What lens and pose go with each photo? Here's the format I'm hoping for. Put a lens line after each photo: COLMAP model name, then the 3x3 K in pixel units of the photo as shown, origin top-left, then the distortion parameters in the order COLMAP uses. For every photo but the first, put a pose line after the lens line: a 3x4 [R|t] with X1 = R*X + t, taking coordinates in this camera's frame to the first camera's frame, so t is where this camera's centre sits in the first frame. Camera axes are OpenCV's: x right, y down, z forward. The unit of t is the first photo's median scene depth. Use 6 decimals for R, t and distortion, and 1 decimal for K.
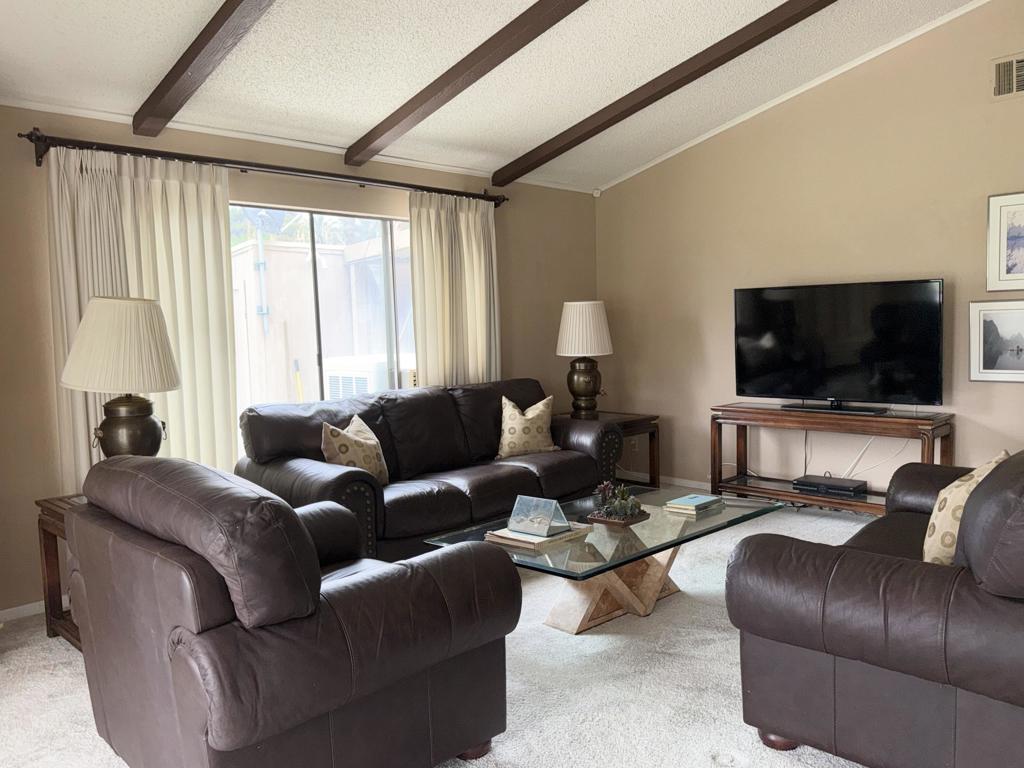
lens RADIAL K [[781.6, 0, 515.1], [0, 781.6, 387.1], [0, 0, 1]] dist [0.023999, -0.046979]
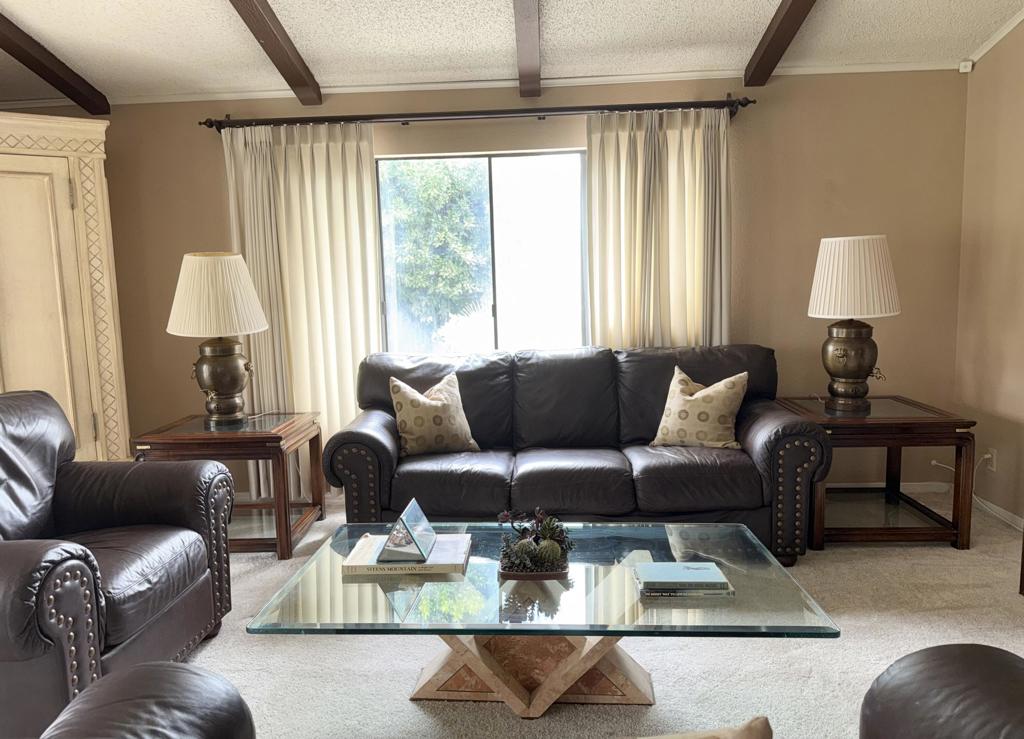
lens RADIAL K [[725.4, 0, 509.7], [0, 725.4, 360.3], [0, 0, 1]] dist [0.020633, -0.014625]
pose [[0.666994, 0.090131, -0.739591, 0.410721], [-0.051365, 0.995857, 0.075038, -0.040204], [0.743290, -0.012061, 0.668861, 0.403941]]
